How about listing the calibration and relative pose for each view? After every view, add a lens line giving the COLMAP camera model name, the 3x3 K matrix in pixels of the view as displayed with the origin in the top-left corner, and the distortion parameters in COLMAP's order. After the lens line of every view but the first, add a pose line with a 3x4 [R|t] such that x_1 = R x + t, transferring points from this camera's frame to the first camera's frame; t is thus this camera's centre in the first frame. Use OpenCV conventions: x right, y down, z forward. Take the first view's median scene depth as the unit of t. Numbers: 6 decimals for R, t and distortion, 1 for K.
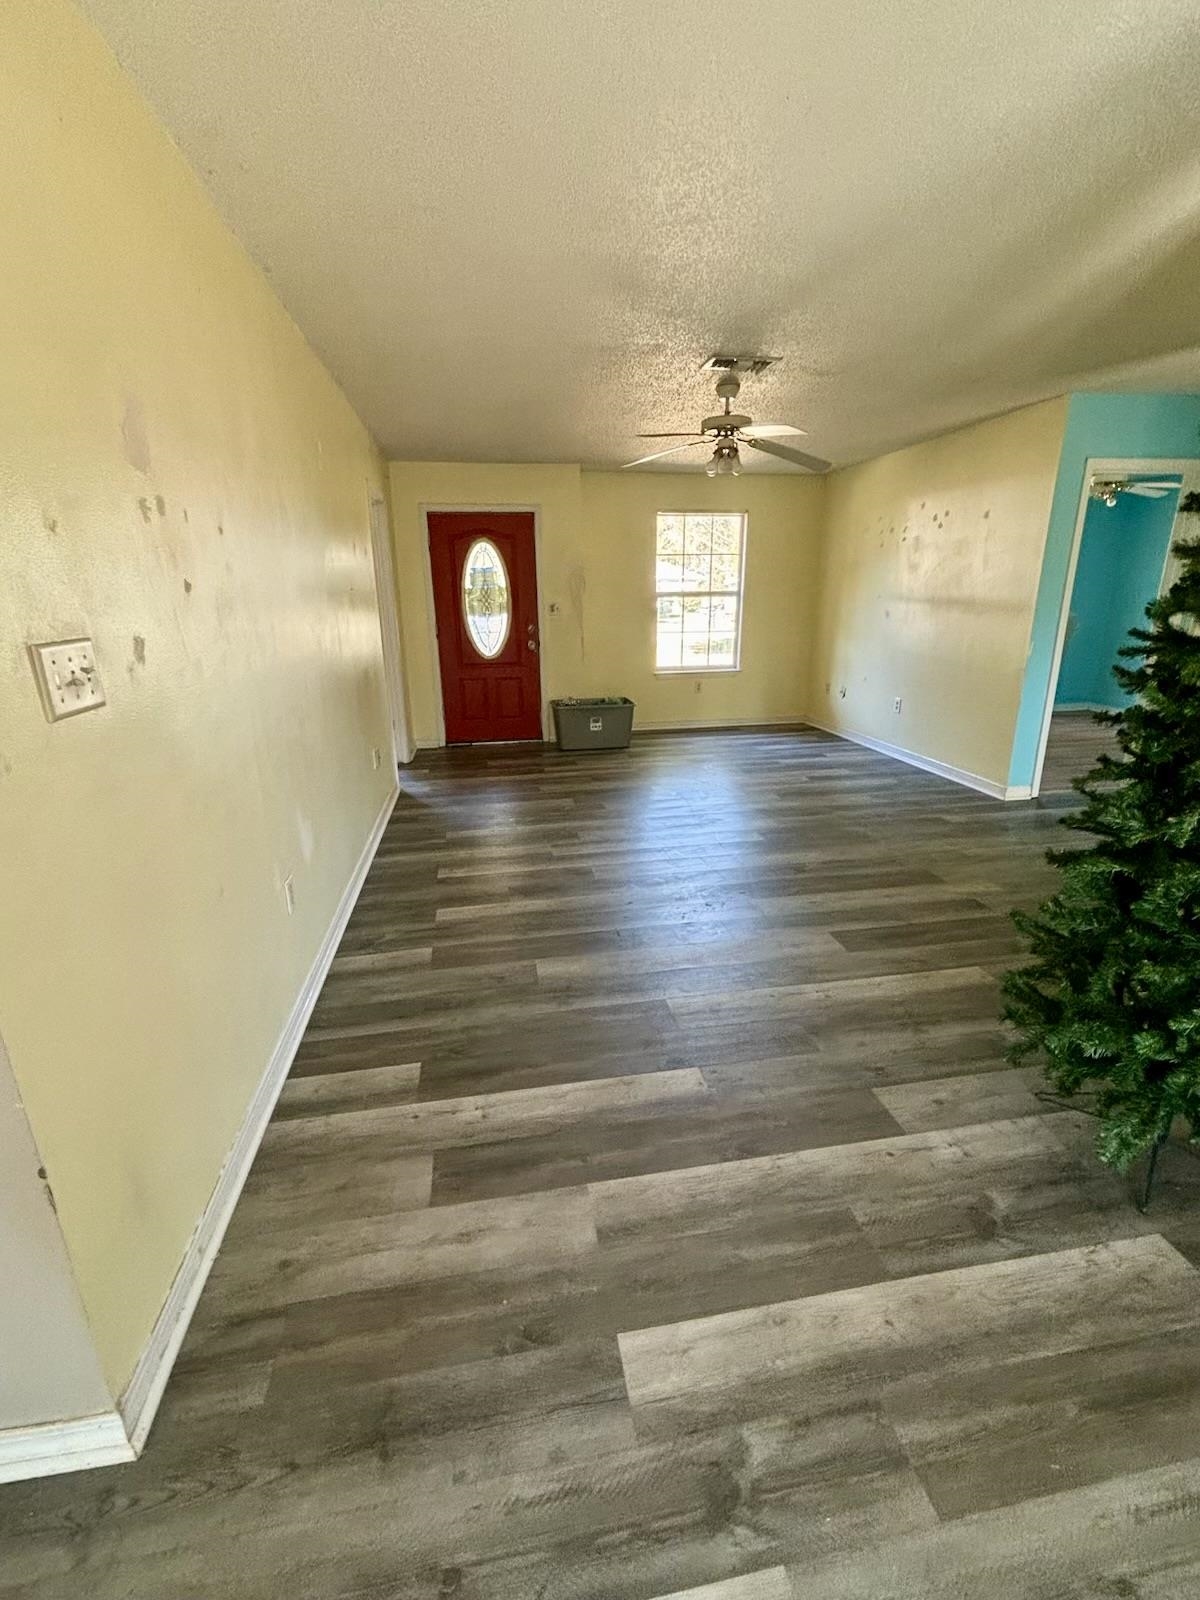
lens RADIAL K [[693.1, 0, 600.0], [0, 693.1, 800.0], [0, 0, 1]] dist [-0.003388, -0.000070]
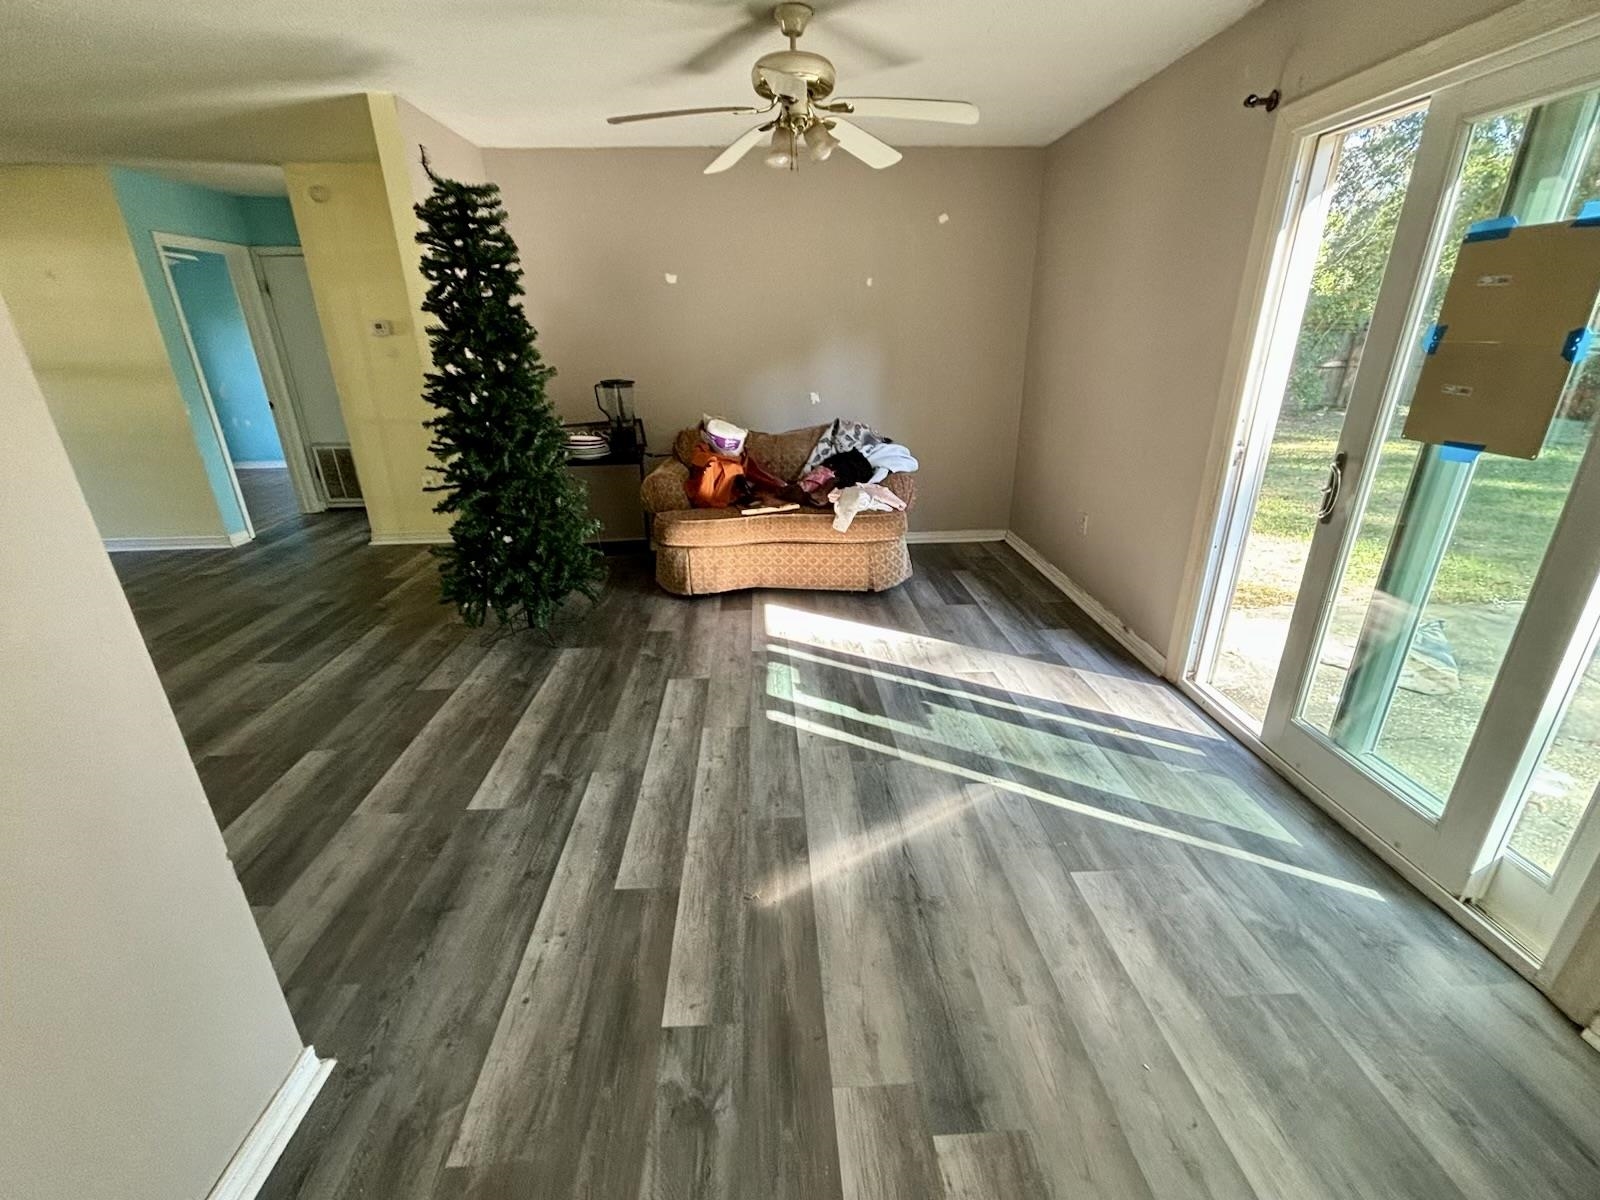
lens RADIAL K [[690.9, 0, 800.0], [0, 690.9, 600.0], [0, 0, 1]] dist [-0.000268, 0.006208]
pose [[0.120432, -0.357433, 0.926141, -0.910145], [0.307902, 0.900373, 0.307450, 0.036331], [-0.943765, 0.248134, 0.218488, -0.187149]]
